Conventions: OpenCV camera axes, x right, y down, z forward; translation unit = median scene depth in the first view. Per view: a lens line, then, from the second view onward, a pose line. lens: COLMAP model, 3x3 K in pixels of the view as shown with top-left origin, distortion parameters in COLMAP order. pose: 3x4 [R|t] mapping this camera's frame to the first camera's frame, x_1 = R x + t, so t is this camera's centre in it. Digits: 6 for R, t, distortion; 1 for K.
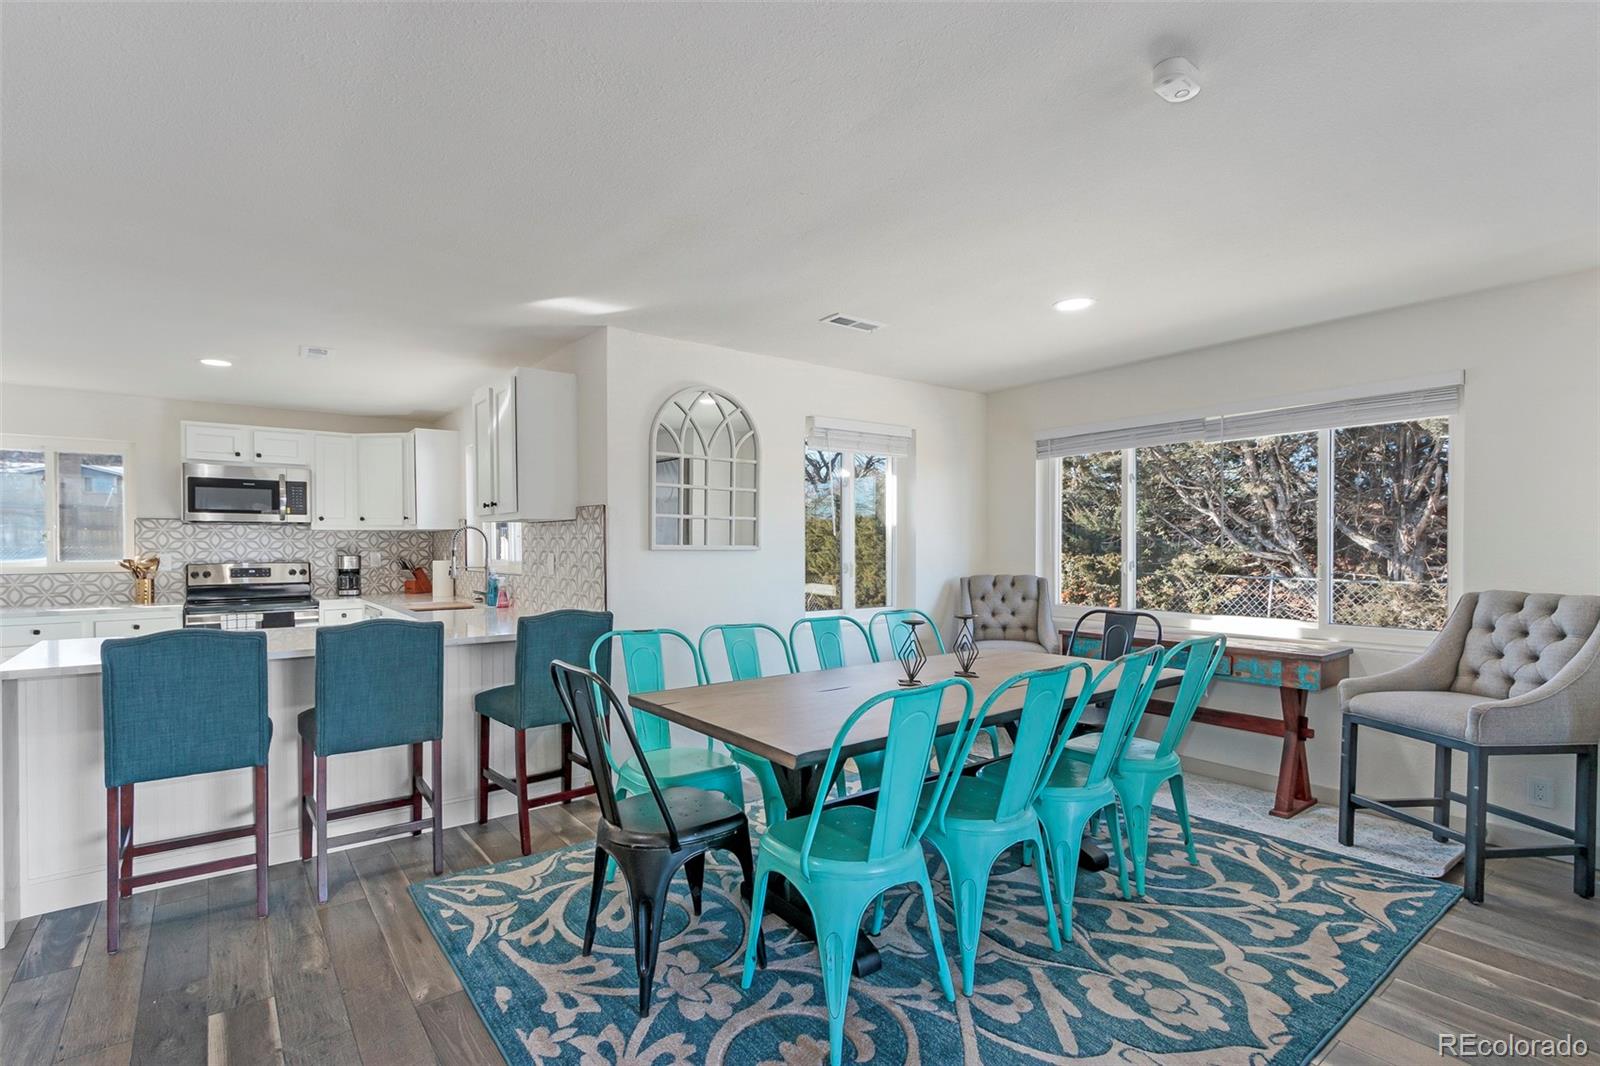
lens RADIAL K [[749.4, 0, 798.4], [0, 749.4, 545.7], [0, 0, 1]] dist [0.004024, 0.000072]
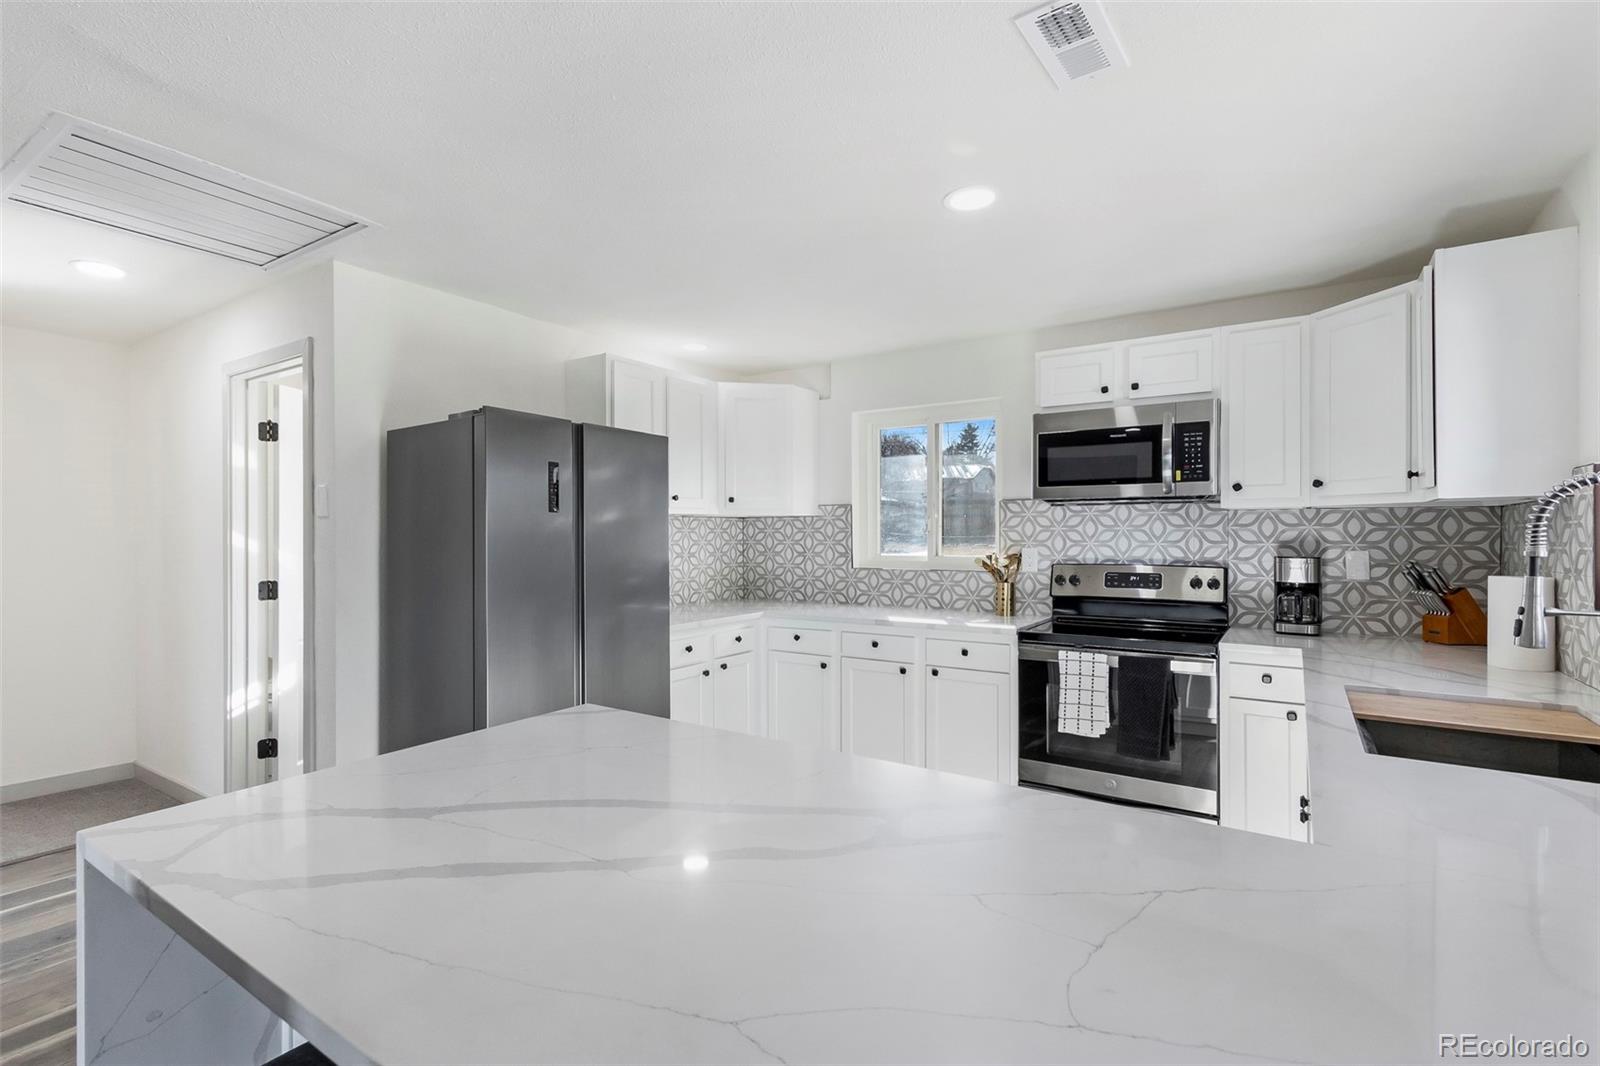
lens RADIAL K [[749.4, 0, 801.1], [0, 749.4, 531.4], [0, 0, 1]] dist [0.004024, 0.000072]
pose [[0.310607, -0.005317, -0.950524, -0.214259], [-0.003847, 0.999969, -0.006851, 0.000529], [0.950531, 0.005785, 0.310577, 0.519560]]
